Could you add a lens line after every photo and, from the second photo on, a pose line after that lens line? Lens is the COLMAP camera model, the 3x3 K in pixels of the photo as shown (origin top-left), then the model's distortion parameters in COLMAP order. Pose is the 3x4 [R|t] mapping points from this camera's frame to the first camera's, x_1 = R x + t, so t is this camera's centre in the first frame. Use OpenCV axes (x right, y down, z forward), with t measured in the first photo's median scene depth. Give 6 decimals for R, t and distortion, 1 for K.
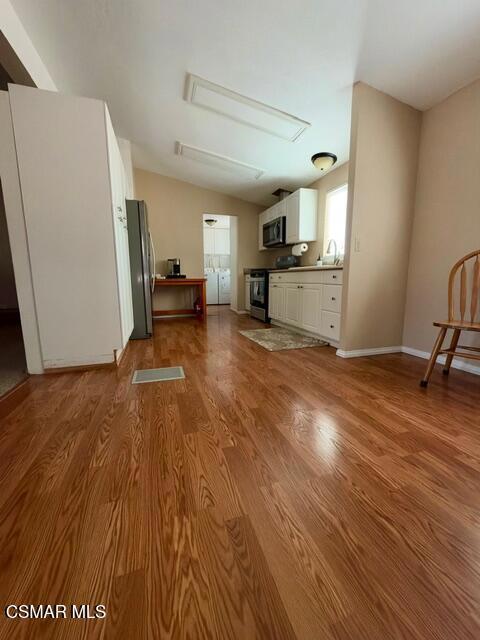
lens RADIAL K [[255.4, 0, 239.5], [0, 255.4, 317.5], [0, 0, 1]] dist [0.000885, 0.000778]
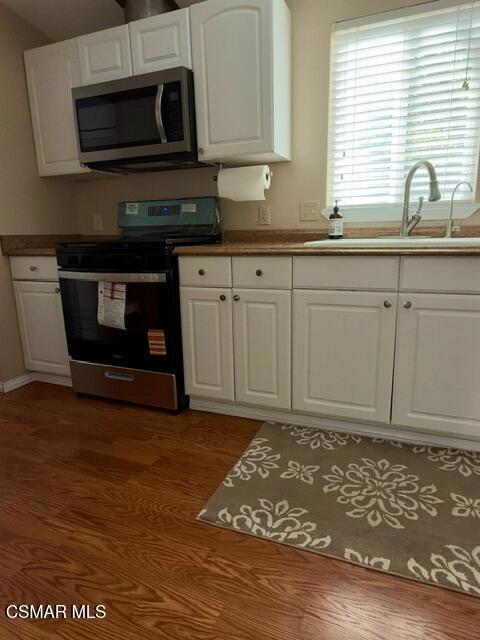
lens RADIAL K [[393.8, 0, 242.0], [0, 393.8, 319.2], [0, 0, 1]] dist [0.001744, 0.000653]
pose [[0.649859, -0.175377, 0.739545, -0.336357], [0.136366, 0.984130, 0.113549, -0.251430], [-0.747722, 0.027058, 0.663461, 1.134506]]
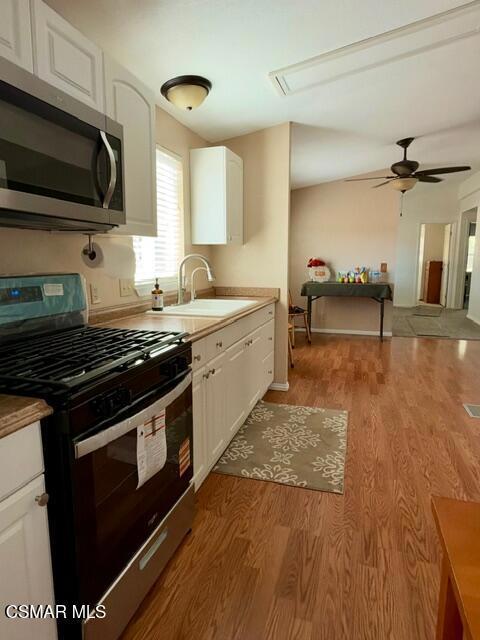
lens RADIAL K [[391.1, 0, 240.0], [0, 391.1, 320.0], [0, 0, 1]] dist [-0.007930, -0.000652]
pose [[-0.819513, -0.086928, 0.566429, -0.284812], [0.090430, 0.956427, 0.277615, -0.543330], [-0.565880, 0.278731, -0.775944, 2.250123]]
